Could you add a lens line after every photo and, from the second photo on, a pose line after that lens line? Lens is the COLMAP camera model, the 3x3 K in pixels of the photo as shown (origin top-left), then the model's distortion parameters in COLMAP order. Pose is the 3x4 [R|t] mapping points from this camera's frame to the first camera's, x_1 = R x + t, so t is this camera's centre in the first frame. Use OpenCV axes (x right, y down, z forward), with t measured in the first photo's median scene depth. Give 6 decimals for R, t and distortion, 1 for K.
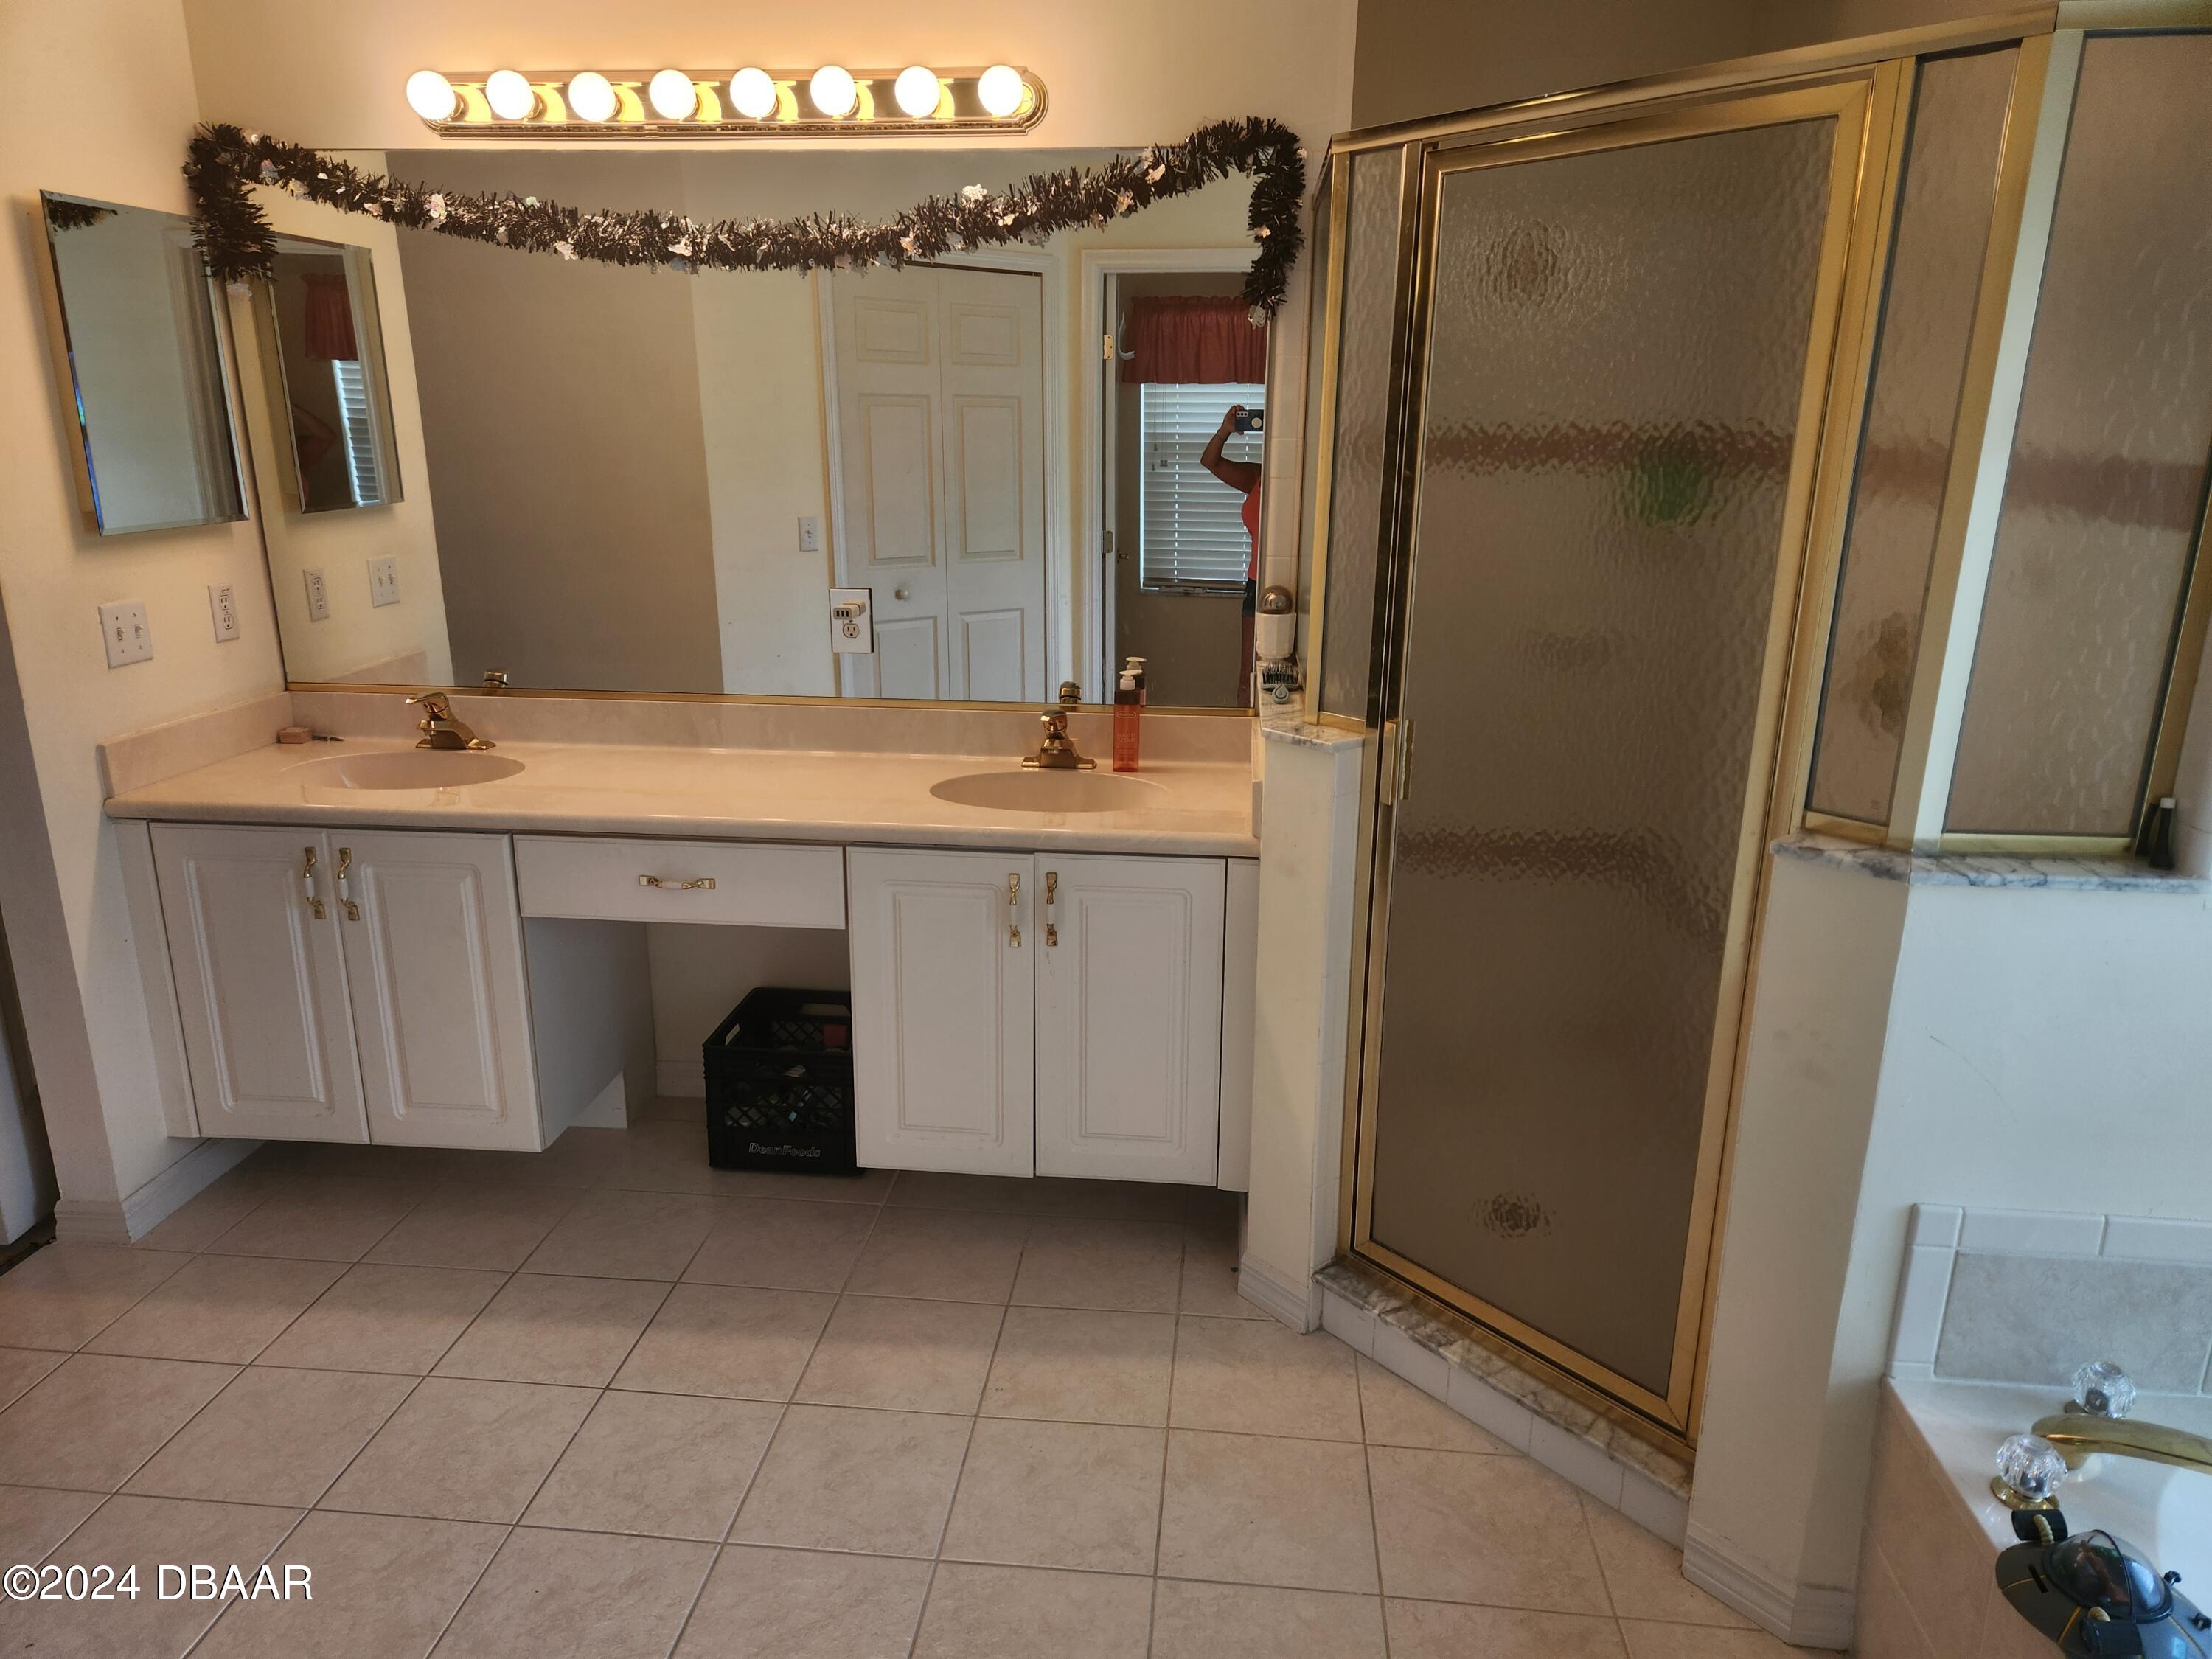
lens RADIAL K [[1482.0, 0, 1109.1], [0, 1482.0, 822.3], [0, 0, 1]] dist [0.079121, -0.074373]
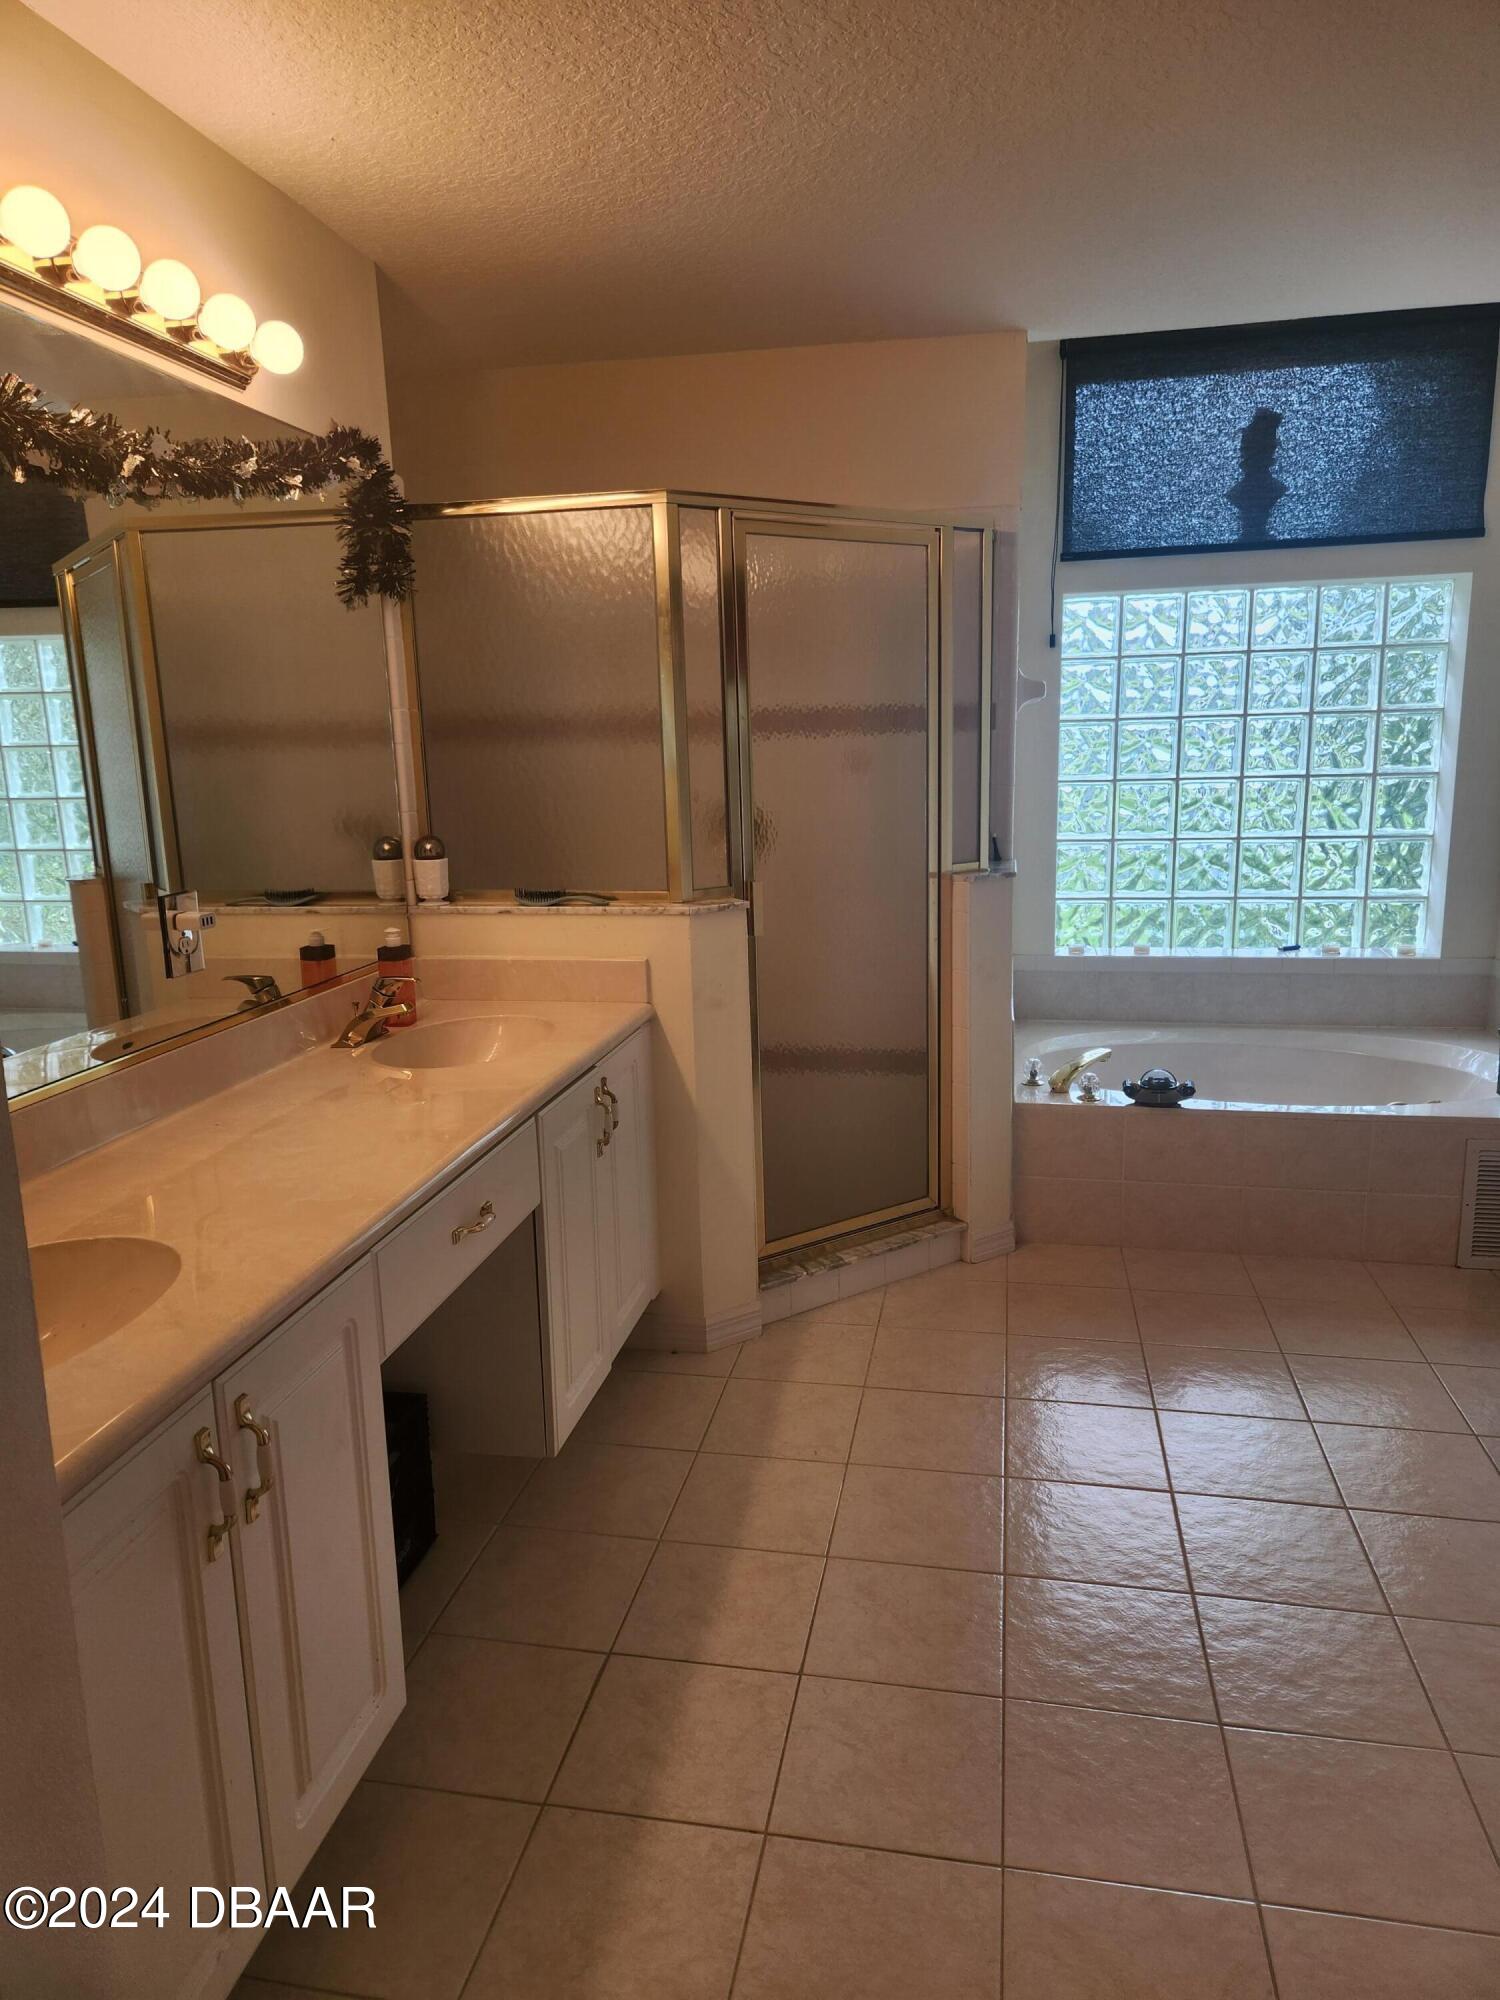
lens RADIAL K [[1333.3, 0, 729.6], [0, 1333.3, 993.5], [0, 0, 1]] dist [0.081455, -0.068618]
pose [[0.112300, -0.205390, 0.972216, -1.020847], [0.294776, 0.941249, 0.164798, -0.167416], [-0.948945, 0.268079, 0.166246, 0.748483]]
